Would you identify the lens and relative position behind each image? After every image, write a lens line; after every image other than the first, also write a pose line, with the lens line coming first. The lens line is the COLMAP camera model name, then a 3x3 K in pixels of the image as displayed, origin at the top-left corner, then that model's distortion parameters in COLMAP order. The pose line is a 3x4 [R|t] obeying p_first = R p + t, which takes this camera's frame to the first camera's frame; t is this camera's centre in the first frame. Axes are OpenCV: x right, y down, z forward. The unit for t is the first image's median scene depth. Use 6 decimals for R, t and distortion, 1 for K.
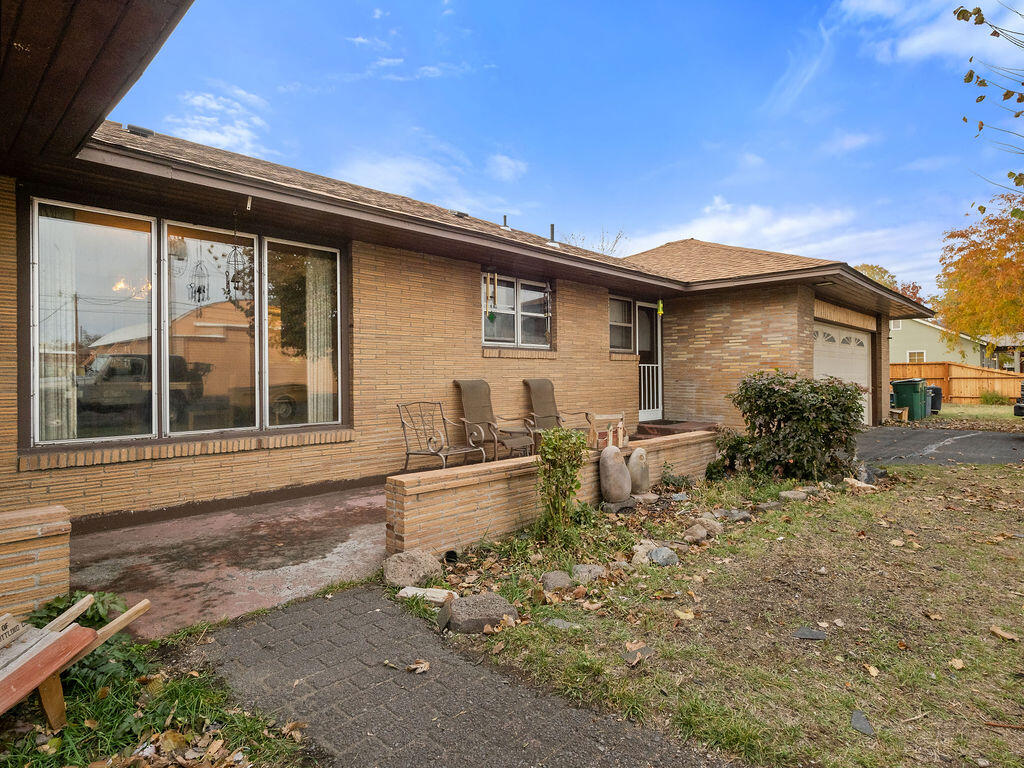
lens RADIAL K [[569.5, 0, 510.7], [0, 569.5, 380.3], [0, 0, 1]] dist [-0.001872, -0.000090]
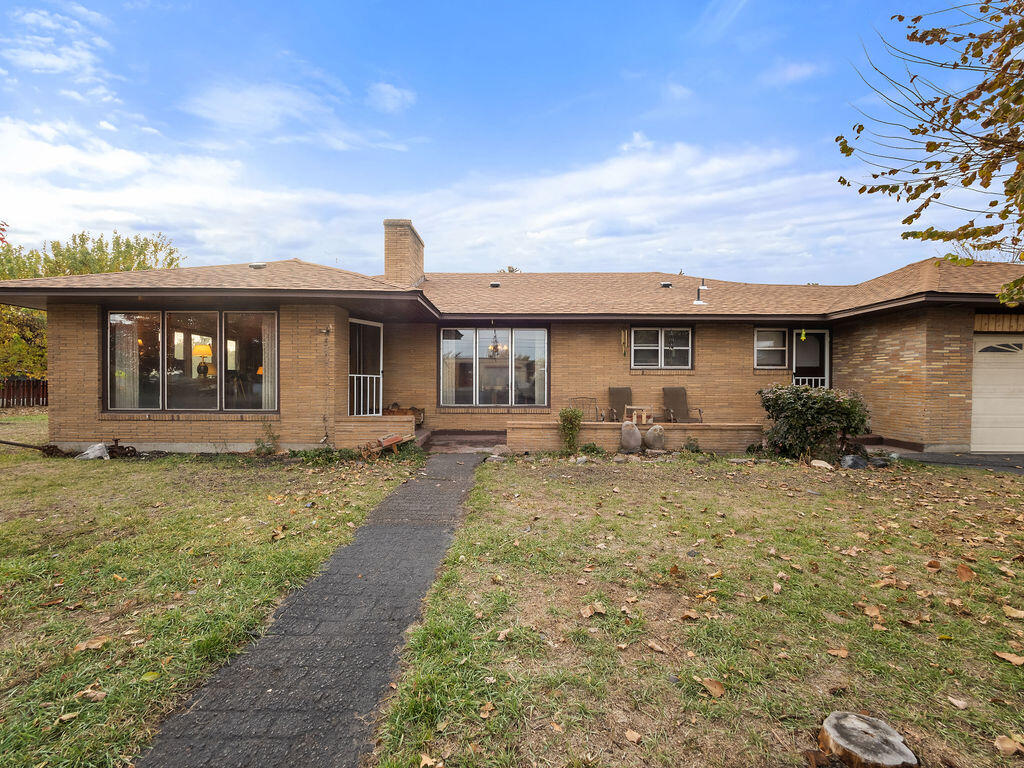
lens RADIAL K [[441.5, 0, 515.2], [0, 441.5, 391.4], [0, 0, 1]] dist [-0.008152, 0.000138]
pose [[0.698547, 0.020434, -0.715272, 0.720663], [-0.012374, 0.999788, 0.016478, -0.006670], [0.715457, -0.002660, 0.698652, -0.256493]]
